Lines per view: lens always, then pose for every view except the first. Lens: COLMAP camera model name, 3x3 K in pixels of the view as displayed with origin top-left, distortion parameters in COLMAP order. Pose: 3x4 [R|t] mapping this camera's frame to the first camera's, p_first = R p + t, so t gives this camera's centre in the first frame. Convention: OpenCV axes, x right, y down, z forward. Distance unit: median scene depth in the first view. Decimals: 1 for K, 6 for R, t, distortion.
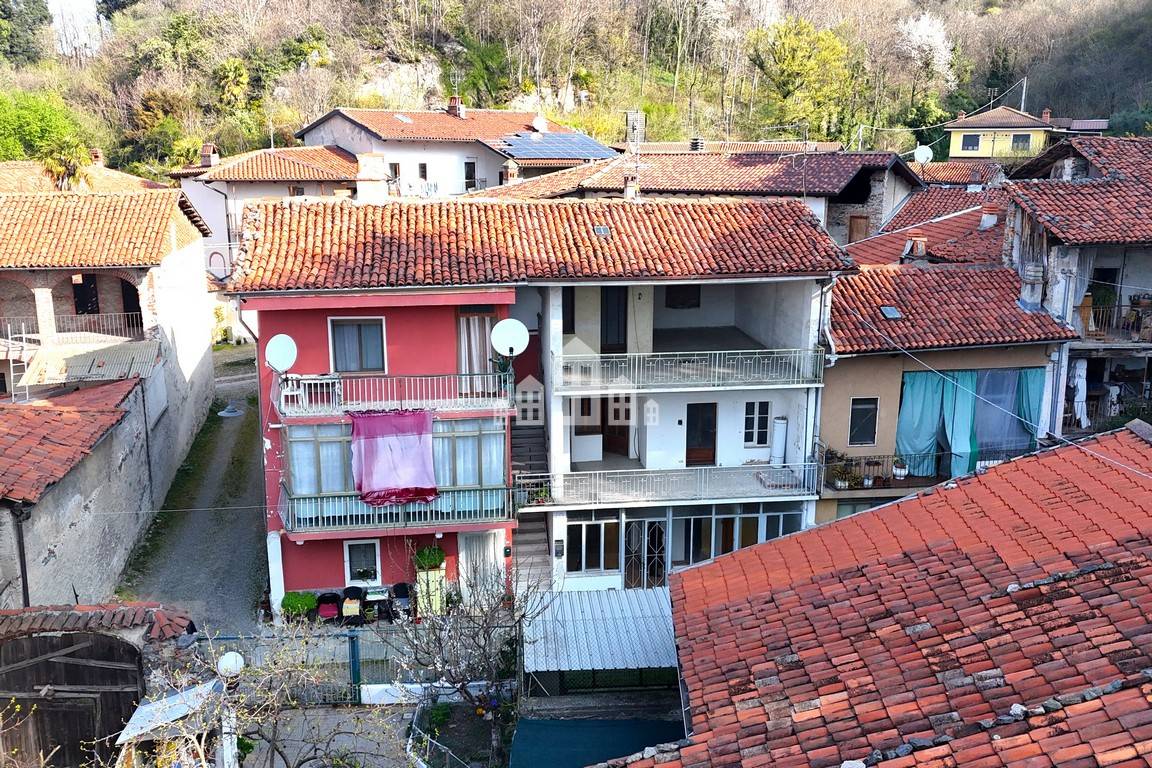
lens RADIAL K [[999.5, 0, 580.2], [0, 999.5, 381.6], [0, 0, 1]] dist [0.077295, -0.079722]
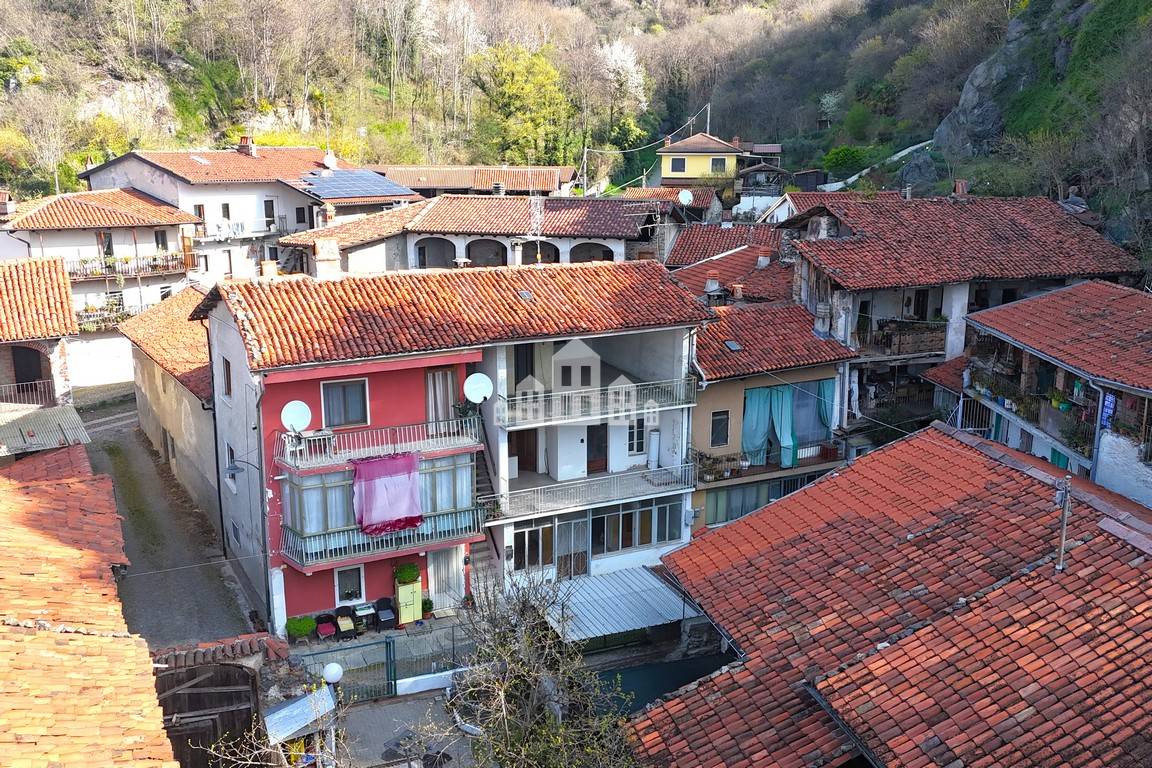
lens RADIAL K [[999.5, 0, 580.2], [0, 999.5, 381.6], [0, 0, 1]] dist [0.077295, -0.079722]
pose [[0.952125, -0.070875, 0.297378, -0.284937], [0.069558, 0.997465, 0.015021, -0.055693], [-0.297689, 0.006383, 0.954642, -0.205381]]
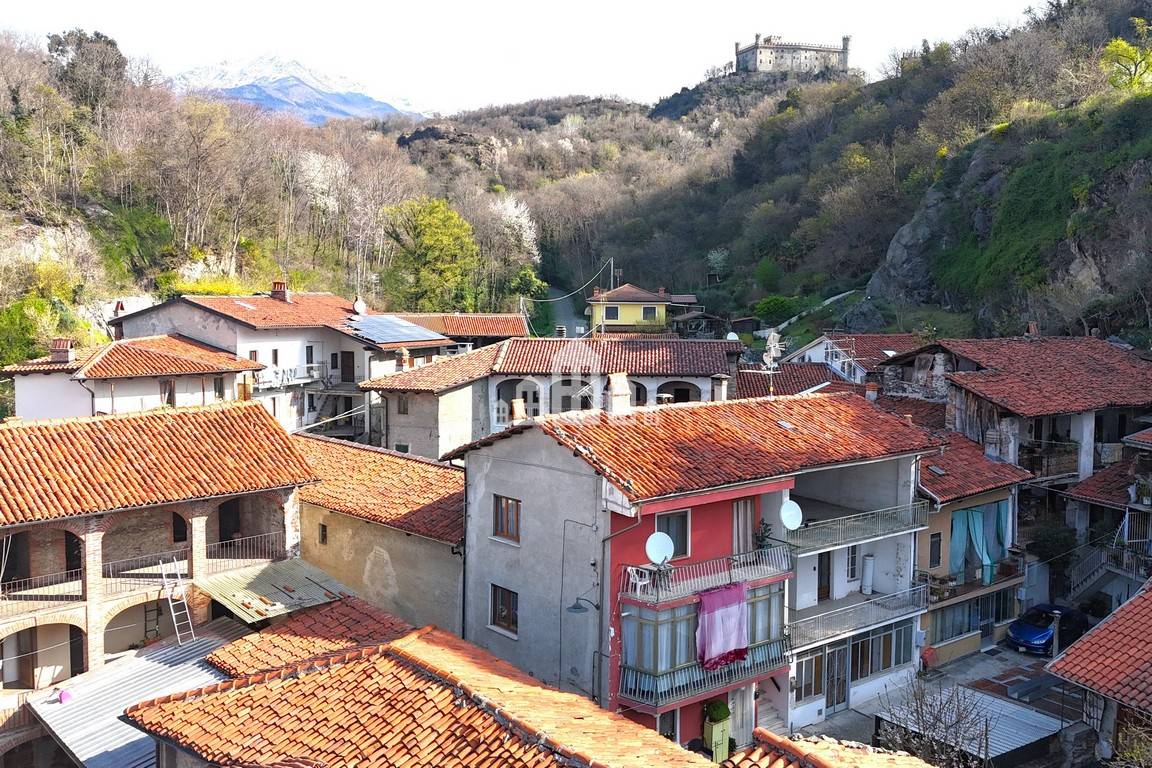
lens RADIAL K [[1002.9, 0, 597.0], [0, 1002.9, 381.9], [0, 0, 1]] dist [0.082224, -0.092575]
pose [[0.867116, -0.039173, 0.496564, -0.816684], [0.109542, 0.987494, -0.113384, -0.083406], [-0.485912, 0.152711, 0.860563, -0.008983]]
